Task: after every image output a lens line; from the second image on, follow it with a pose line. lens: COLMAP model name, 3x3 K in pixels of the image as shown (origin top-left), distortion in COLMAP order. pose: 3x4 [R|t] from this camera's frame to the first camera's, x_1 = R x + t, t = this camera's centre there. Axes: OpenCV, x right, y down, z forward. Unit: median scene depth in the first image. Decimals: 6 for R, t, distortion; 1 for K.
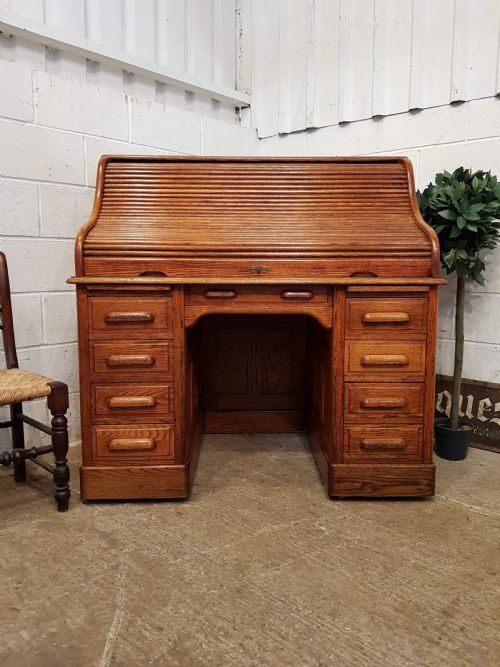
lens RADIAL K [[536.0, 0, 251.8], [0, 536.0, 323.4], [0, 0, 1]] dist [0.030805, -0.049154]
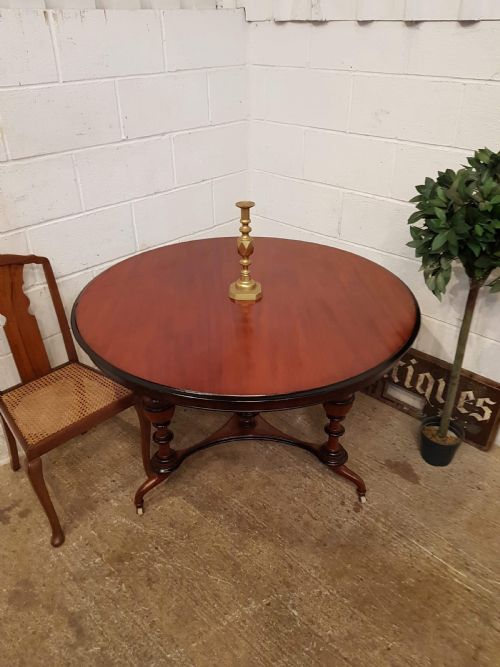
lens RADIAL K [[536.0, 0, 244.5], [0, 536.0, 335.0], [0, 0, 1]] dist [0.030805, -0.049154]
pose [[0.998956, 0.005418, -0.045350, 0.067020], [0.013380, 0.914660, 0.404002, -0.382186], [0.043669, -0.404187, 0.913633, 0.254455]]
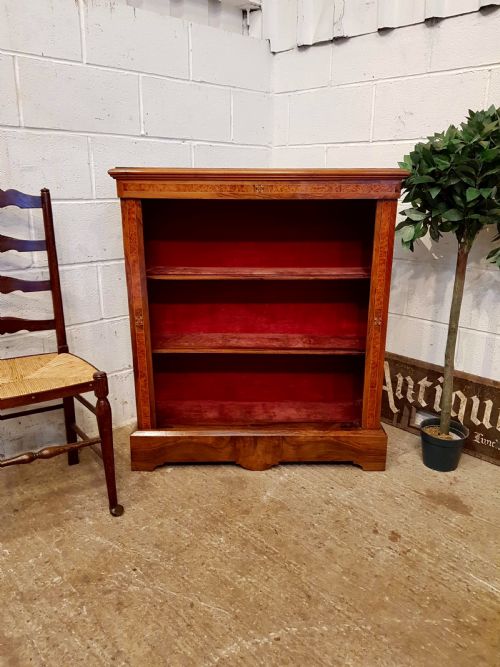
lens RADIAL K [[536.0, 0, 251.8], [0, 536.0, 326.9], [0, 0, 1]] dist [0.030805, -0.049154]
pose [[0.996987, 0.023403, -0.073952, 0.075727], [-0.012520, 0.989449, 0.144340, -0.109706], [0.076550, -0.142979, 0.986761, 0.296824]]
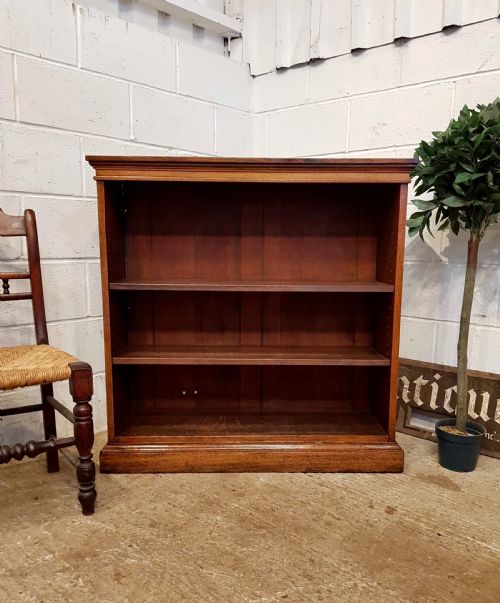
lens RADIAL K [[537.0, 0, 257.0], [0, 537.0, 323.2], [0, 0, 1]] dist [0.022117, -0.044363]
pose [[0.999967, 0.008136, -0.000735, 0.037069], [-0.008106, 0.999361, 0.034816, -0.000615], [0.001018, -0.034809, 0.999393, 0.266884]]
